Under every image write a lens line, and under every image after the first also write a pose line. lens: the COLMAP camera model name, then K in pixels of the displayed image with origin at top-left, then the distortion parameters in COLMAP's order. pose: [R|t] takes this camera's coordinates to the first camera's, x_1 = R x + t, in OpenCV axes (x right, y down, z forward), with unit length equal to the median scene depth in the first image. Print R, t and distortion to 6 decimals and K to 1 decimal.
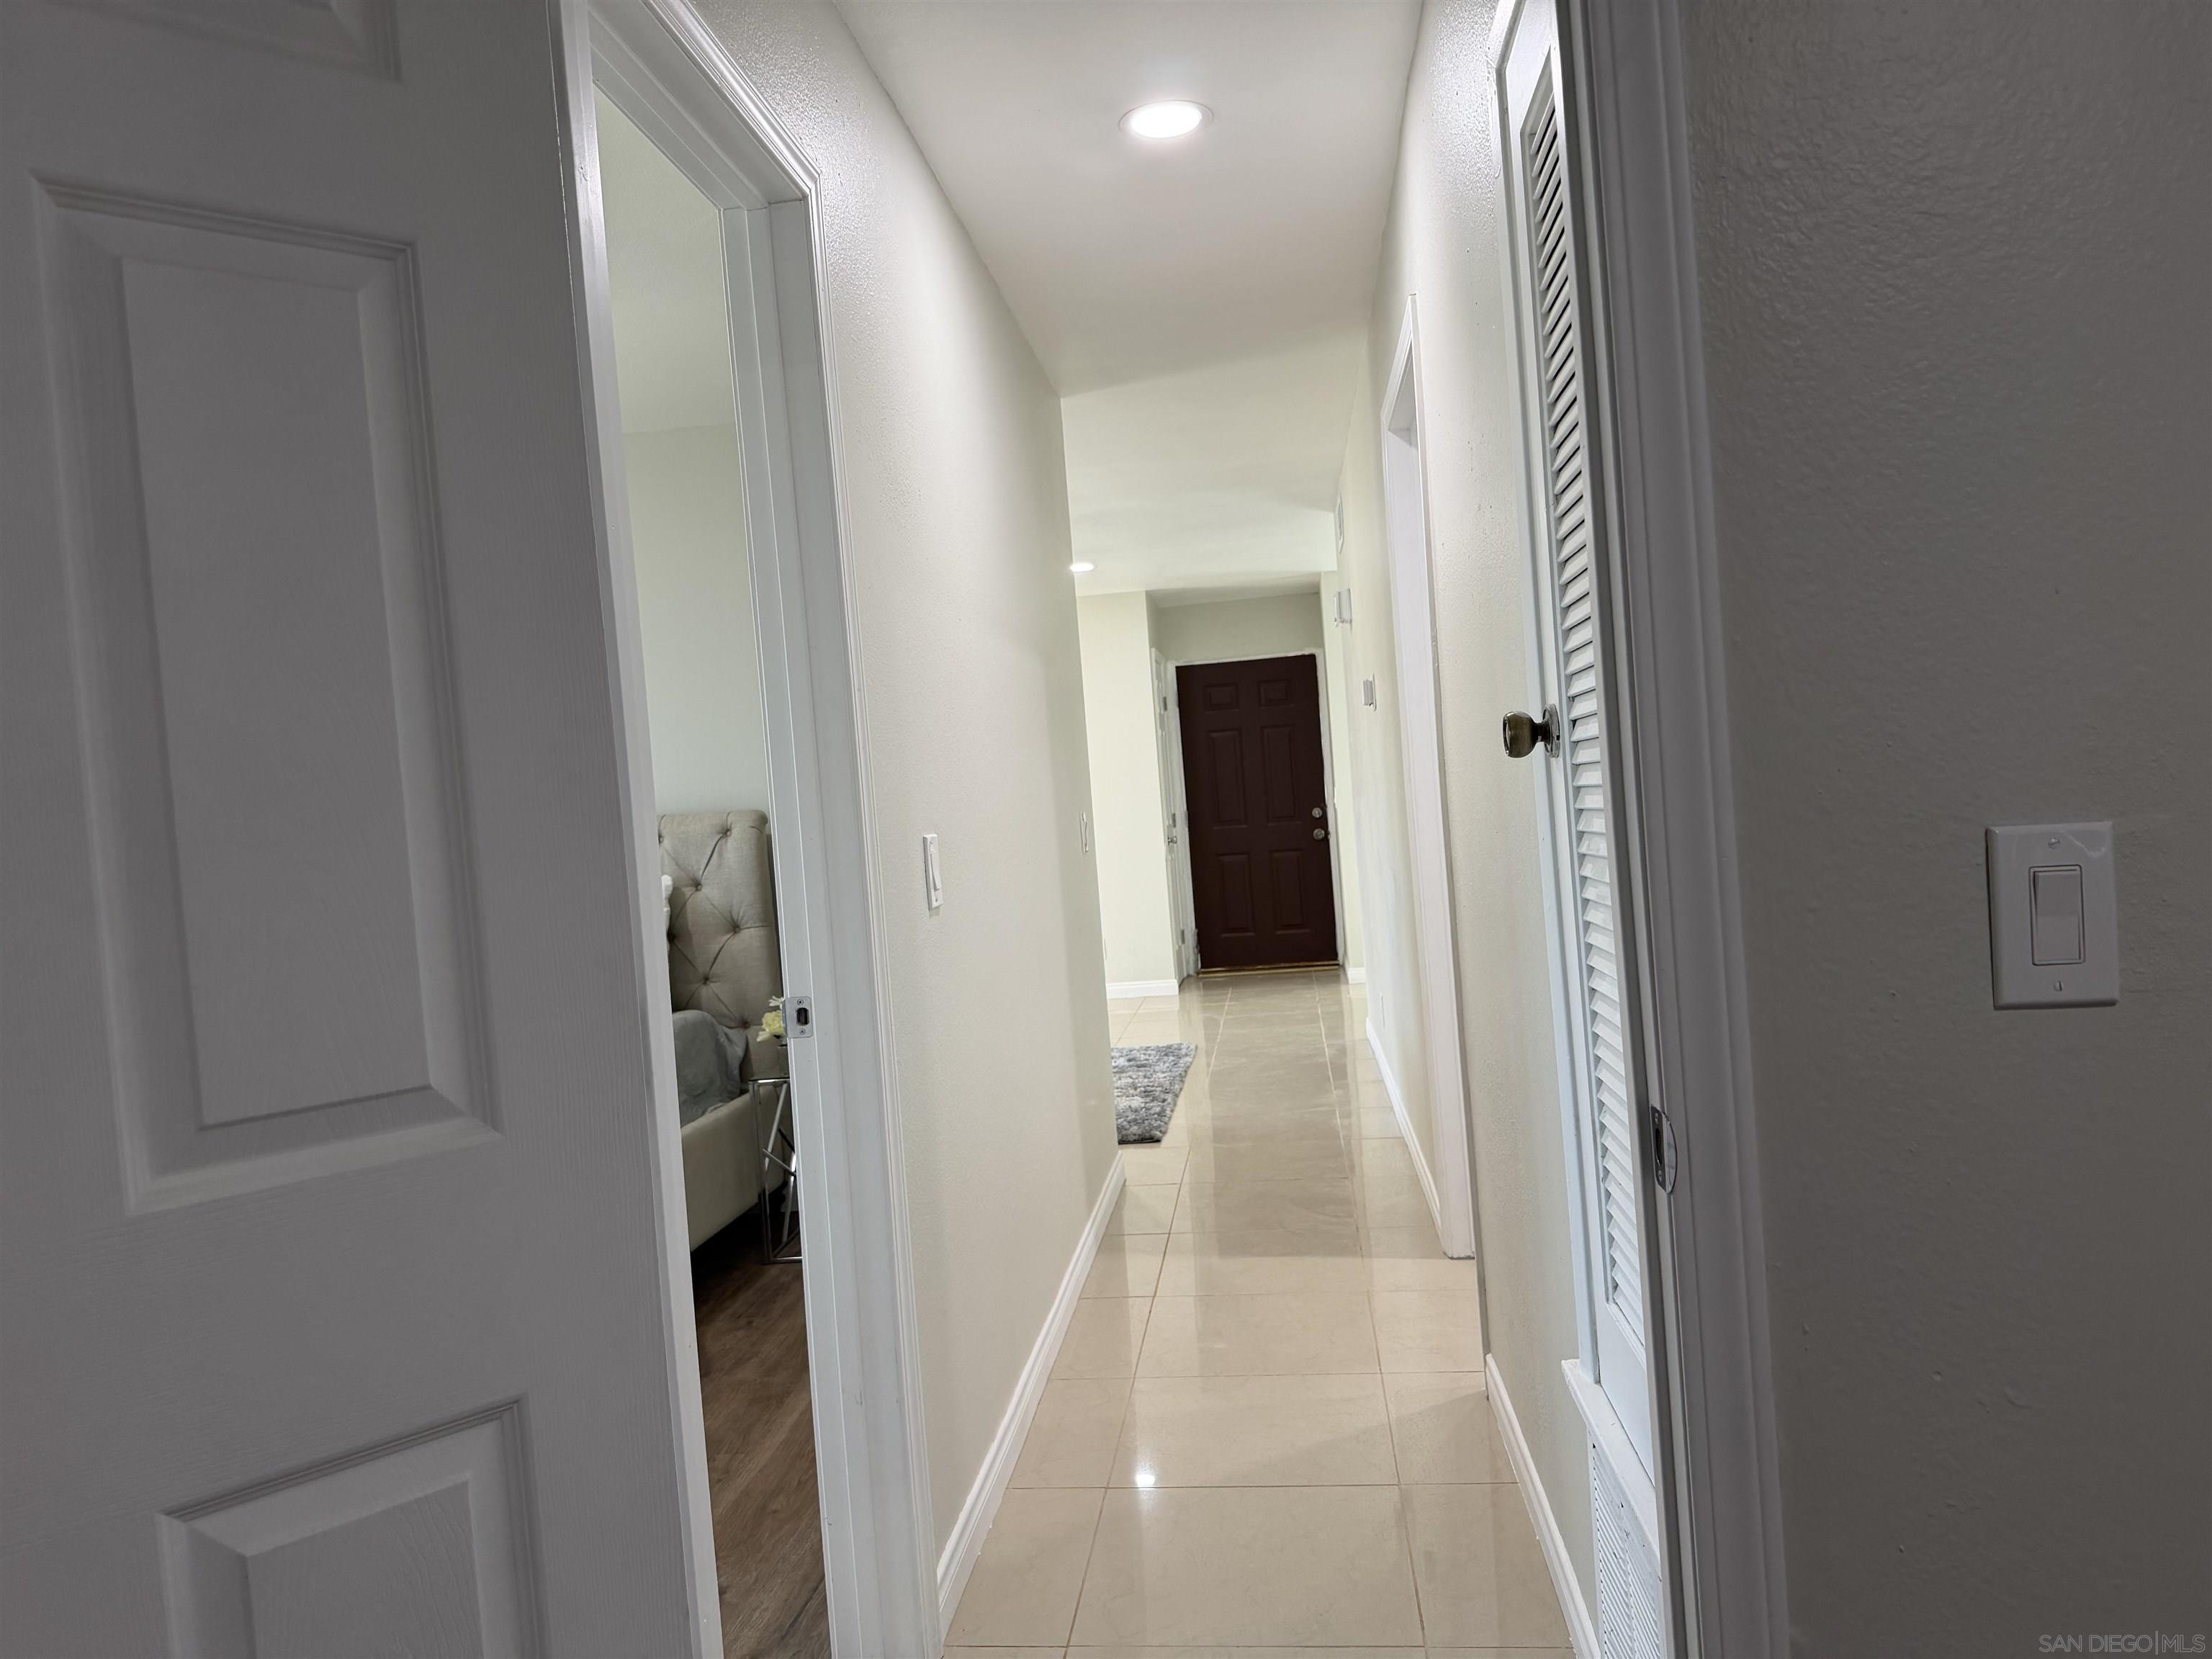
lens RADIAL K [[1550.8, 0, 1137.1], [0, 1550.8, 833.7], [0, 0, 1]] dist [0.003653, -0.004936]
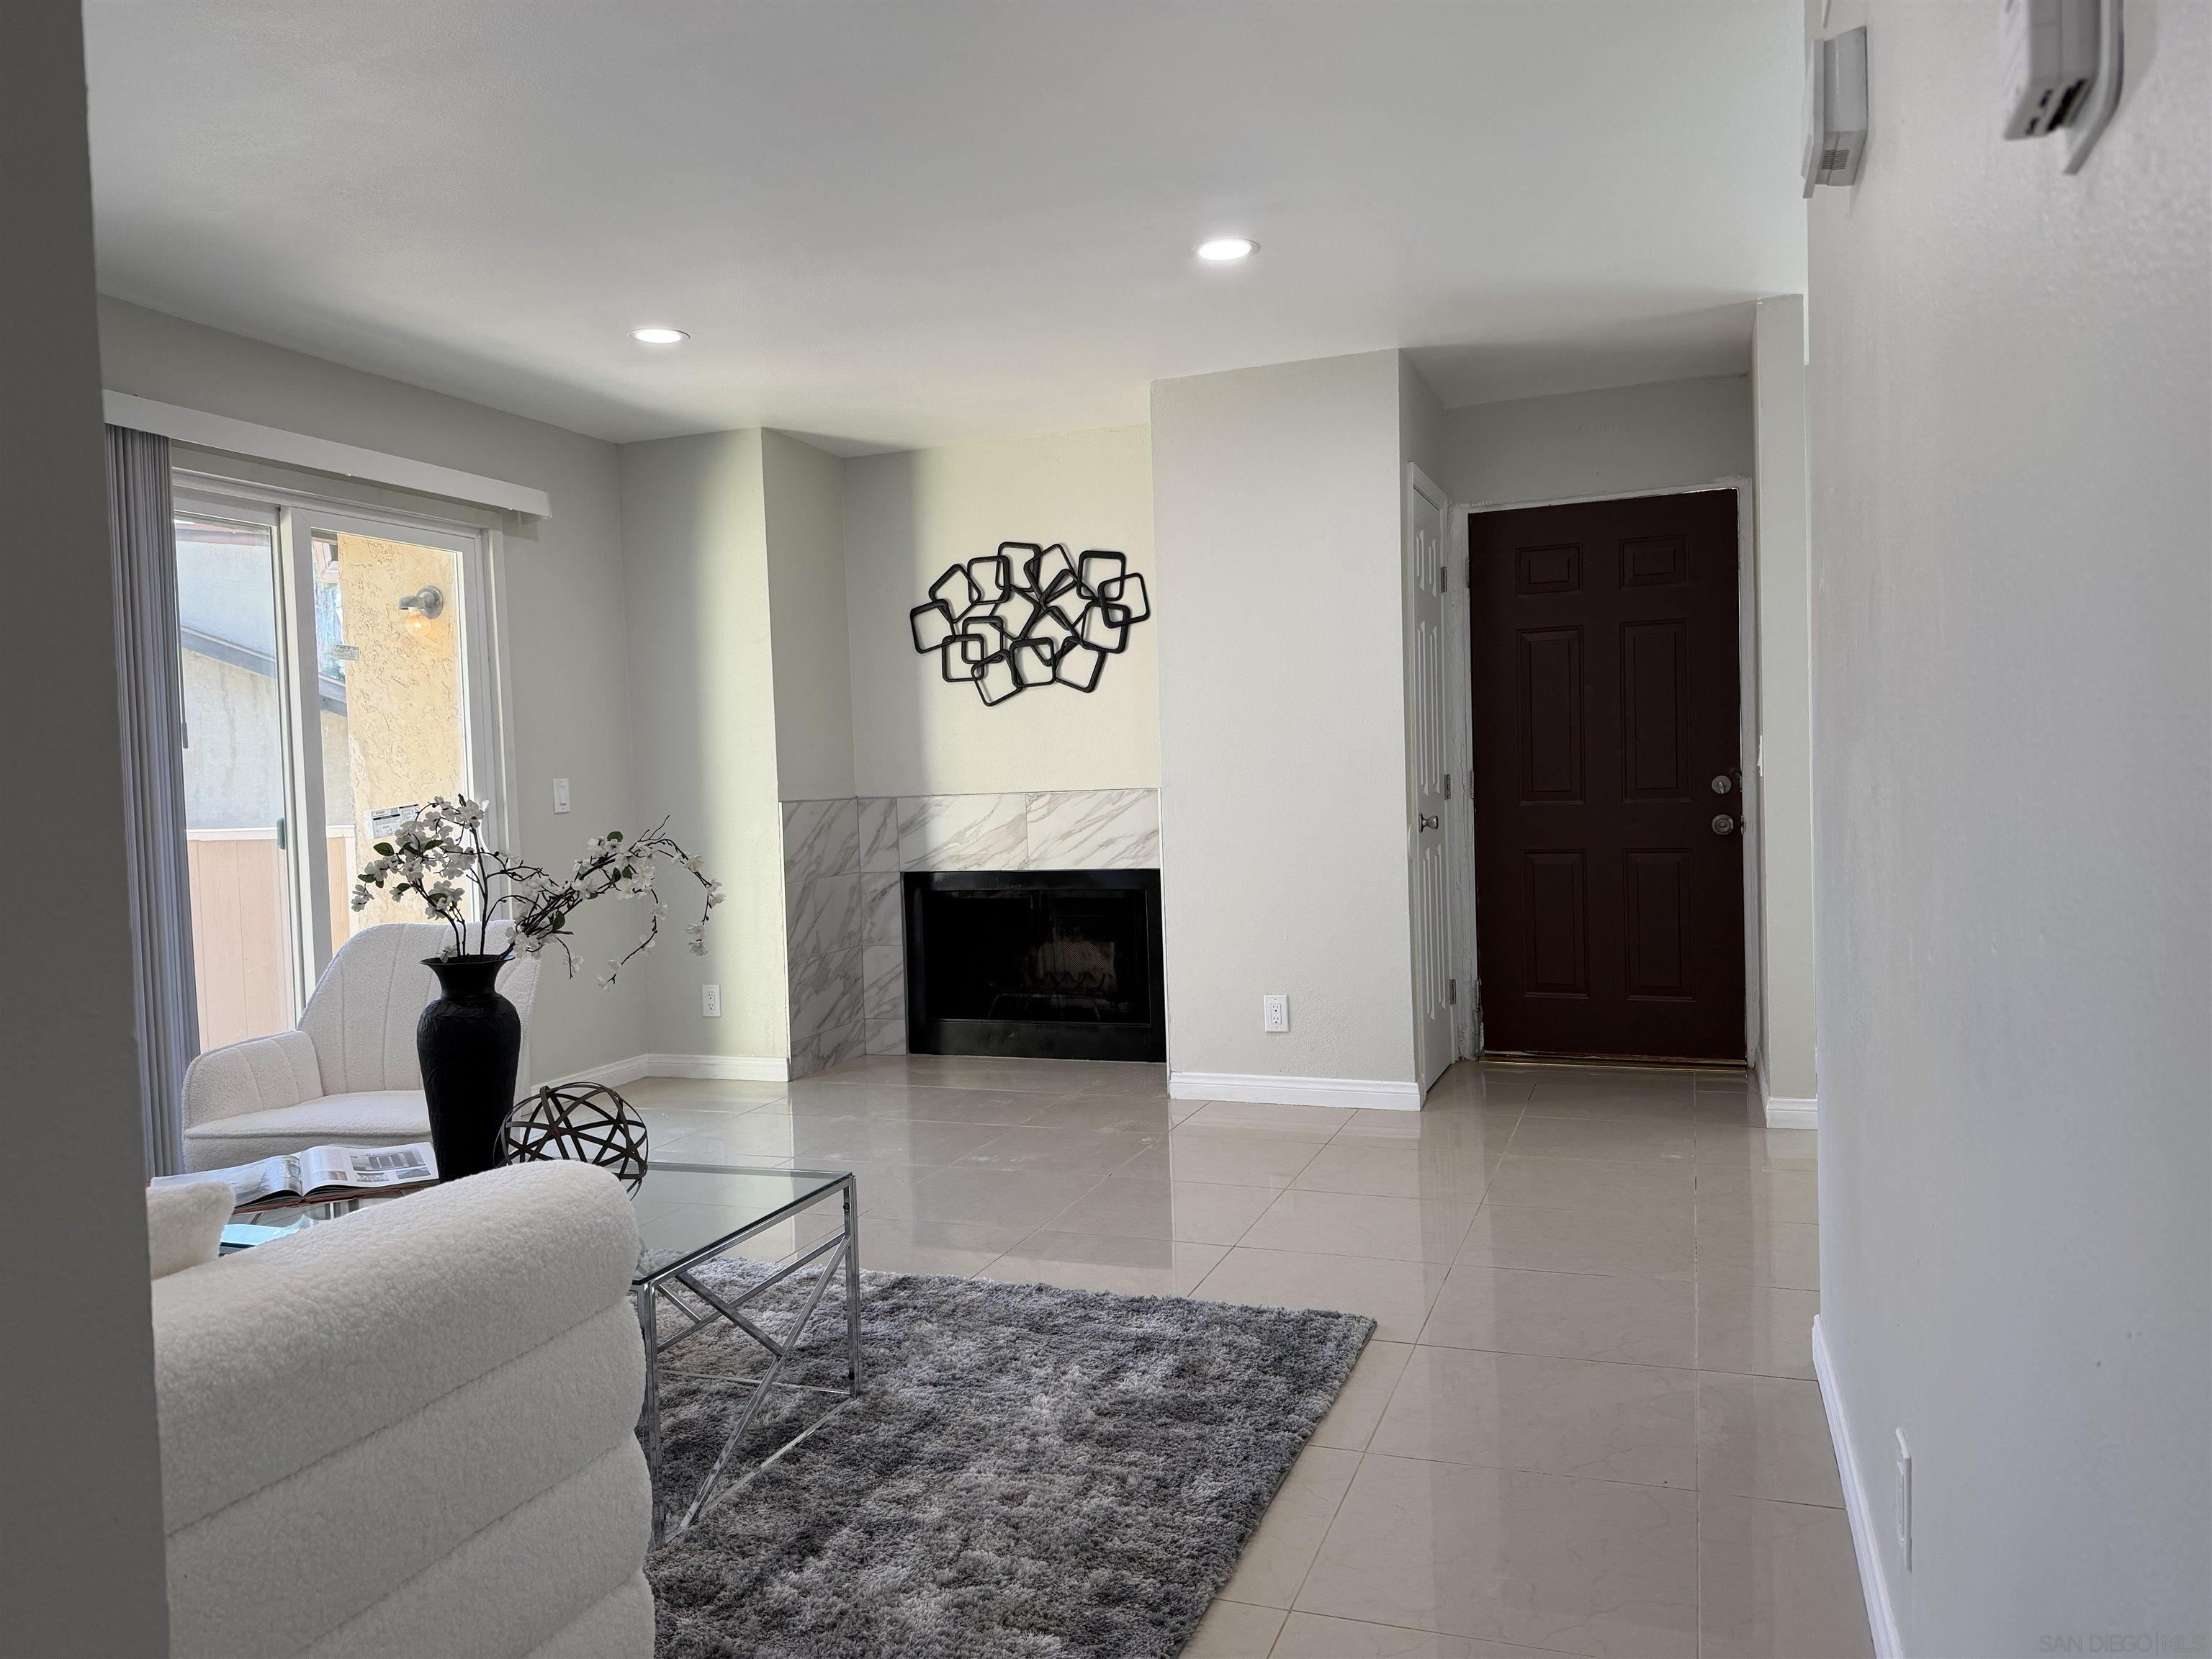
lens RADIAL K [[1503.4, 0, 1106.0], [0, 1503.4, 829.5], [0, 0, 1]] dist [0.022603, -0.002850]
pose [[0.960234, 0.054463, -0.273834, 0.055333], [-0.045328, 0.998188, 0.039580, -0.009098], [0.275494, -0.025594, 0.960962, 0.437695]]
